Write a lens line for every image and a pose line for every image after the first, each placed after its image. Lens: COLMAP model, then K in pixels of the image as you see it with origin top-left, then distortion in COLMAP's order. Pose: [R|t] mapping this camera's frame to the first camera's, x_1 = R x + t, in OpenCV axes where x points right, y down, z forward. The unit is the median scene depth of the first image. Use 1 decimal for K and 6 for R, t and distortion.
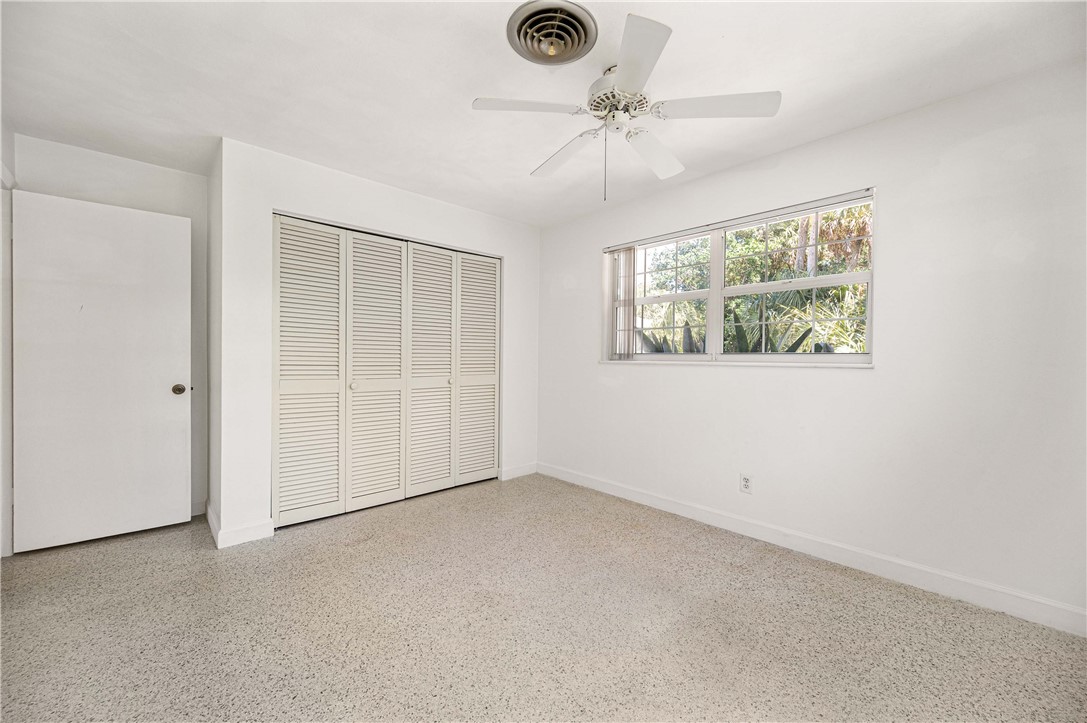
lens RADIAL K [[427.0, 0, 543.5], [0, 427.0, 361.5], [0, 0, 1]] dist [-0.000159, -0.000103]
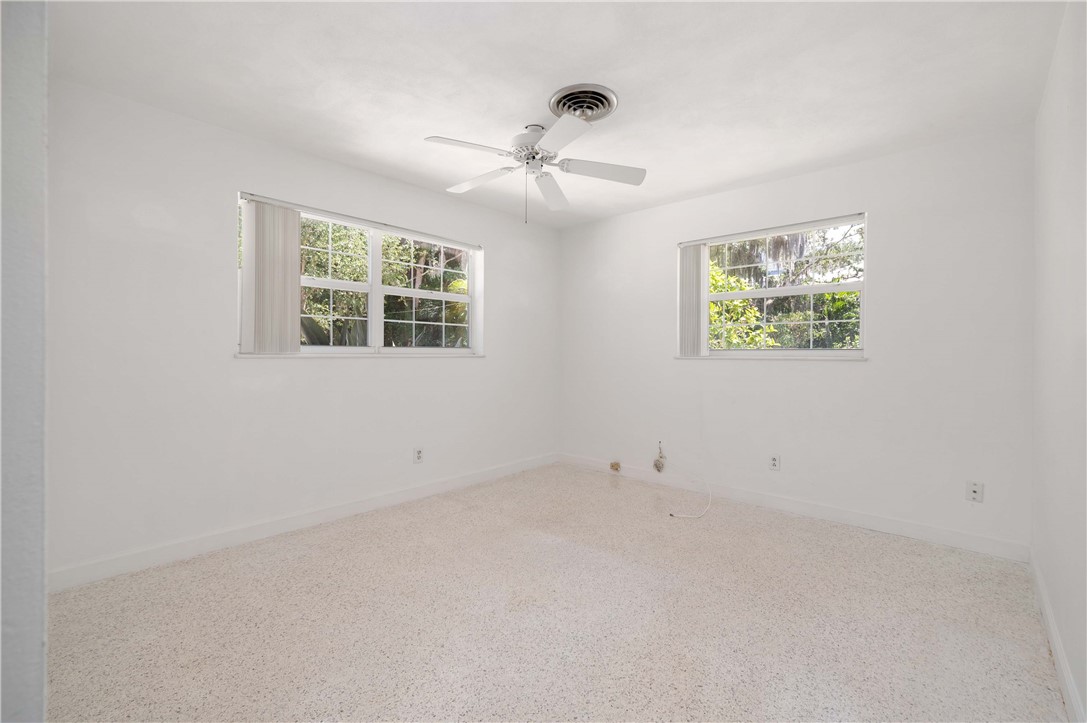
lens RADIAL K [[467.3, 0, 543.4], [0, 467.3, 353.5], [0, 0, 1]] dist [0.000575, 0.000013]
pose [[-0.074861, -0.009045, 0.997153, -0.904960], [0.003471, 0.999950, 0.009331, -0.010995], [-0.997188, 0.004159, -0.074826, 0.791493]]
